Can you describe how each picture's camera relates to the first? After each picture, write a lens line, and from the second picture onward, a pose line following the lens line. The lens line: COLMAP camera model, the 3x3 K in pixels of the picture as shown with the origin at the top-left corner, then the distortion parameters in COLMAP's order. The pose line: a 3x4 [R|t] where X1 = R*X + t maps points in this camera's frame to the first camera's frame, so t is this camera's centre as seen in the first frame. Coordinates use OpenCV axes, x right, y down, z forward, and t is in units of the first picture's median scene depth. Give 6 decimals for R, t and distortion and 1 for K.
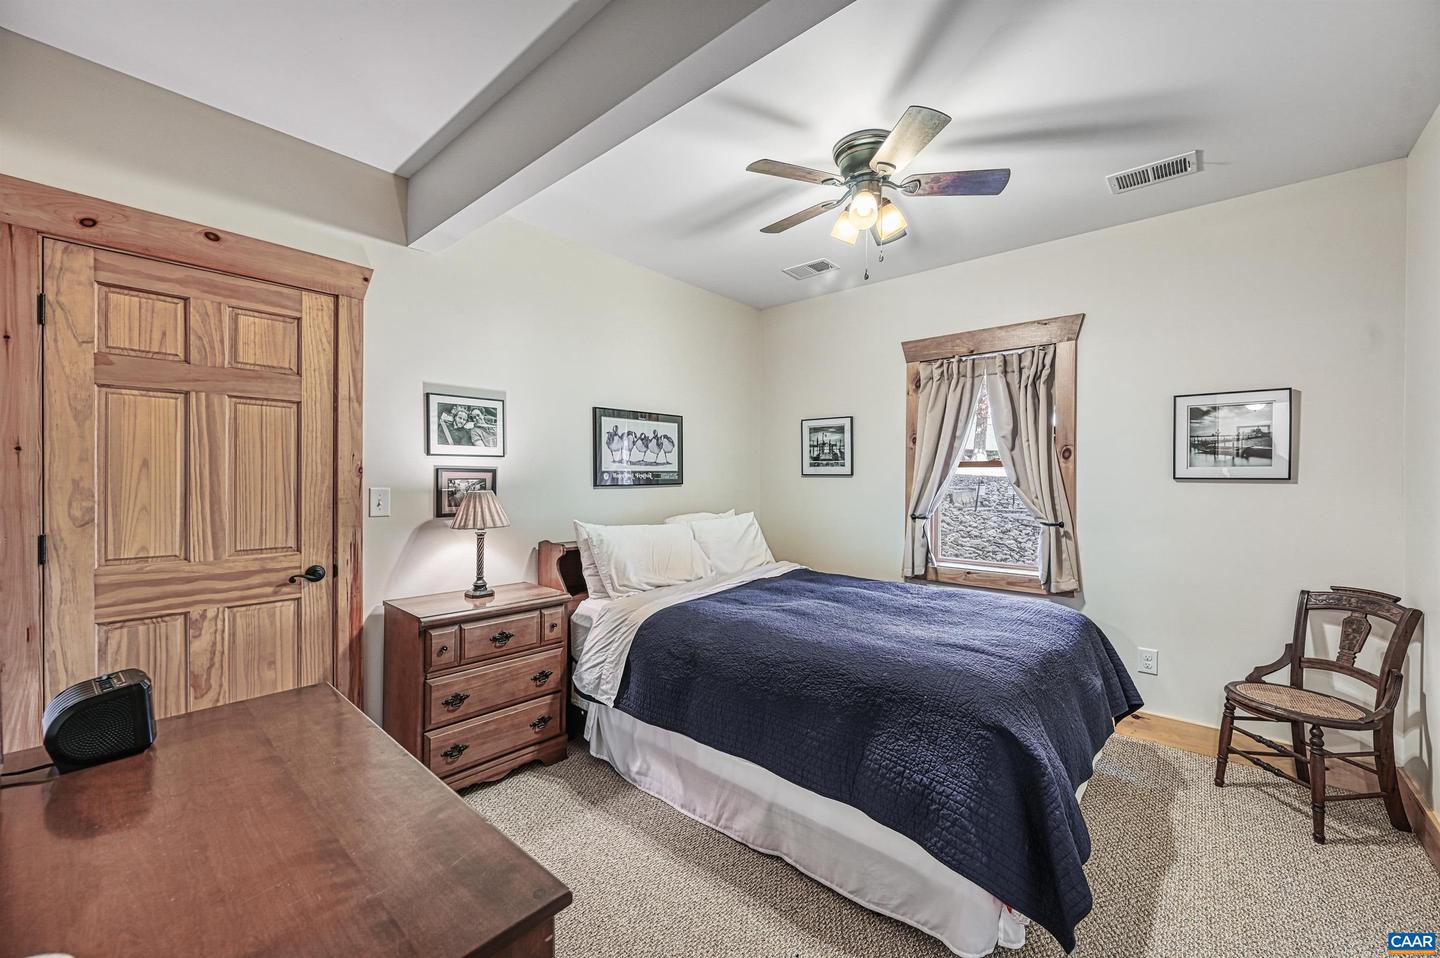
lens RADIAL K [[567.3, 0, 721.8], [0, 567.3, 475.9], [0, 0, 1]] dist [-0.000069, -0.000014]
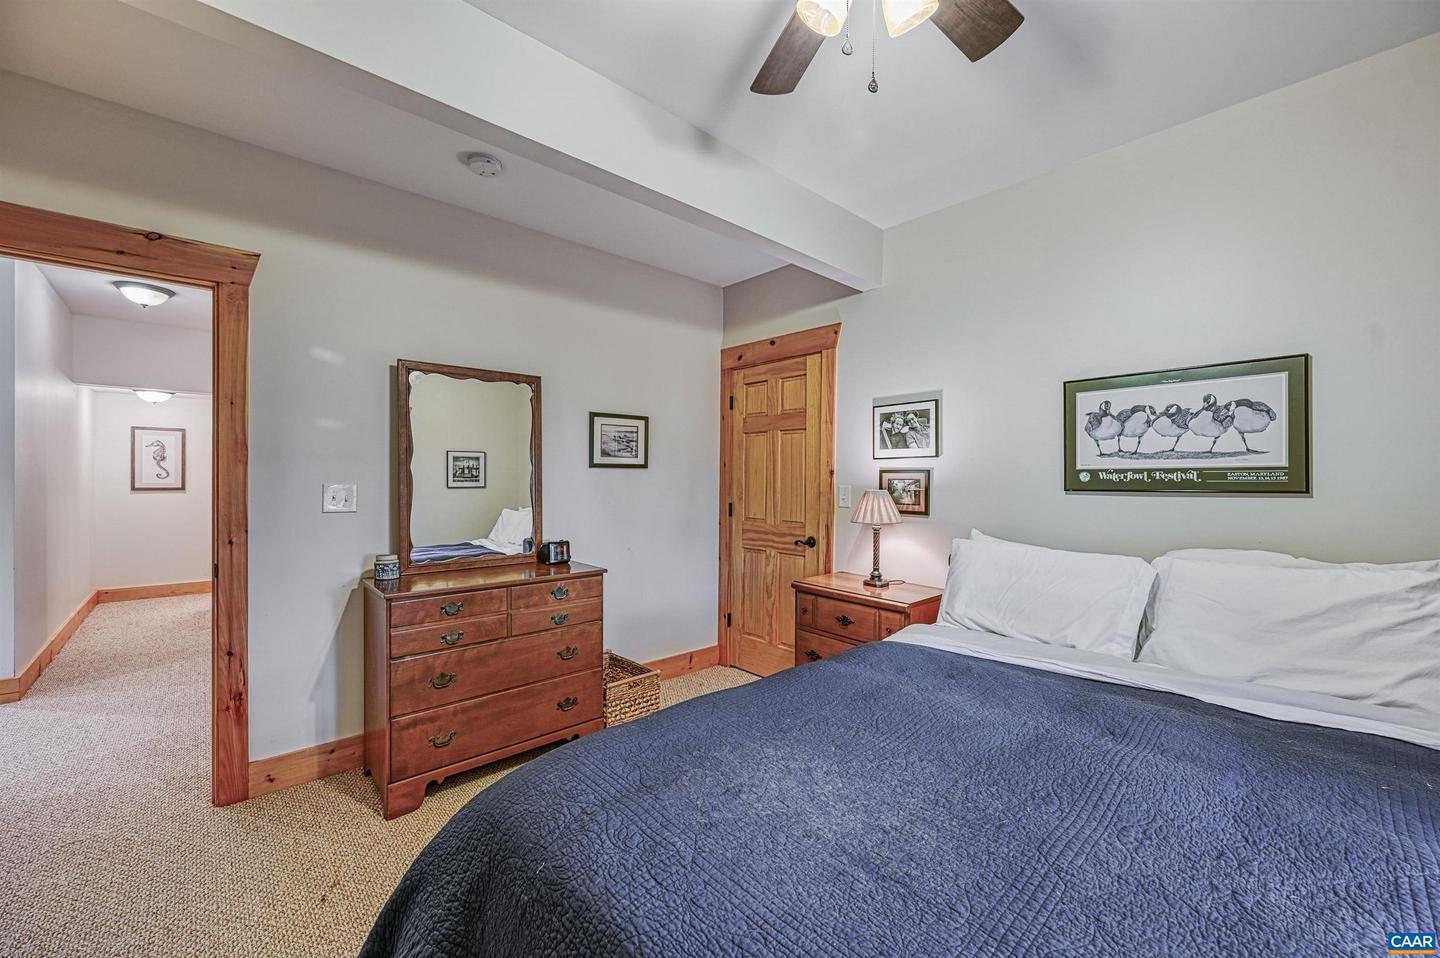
lens RADIAL K [[580.7, 0, 715.1], [0, 580.7, 466.7], [0, 0, 1]] dist [0.000471, 0.000029]
pose [[-0.129189, -0.005026, -0.991607, 0.707500], [0.014096, 0.999877, -0.006904, -0.016247], [0.991520, -0.014870, -0.129103, 0.797008]]
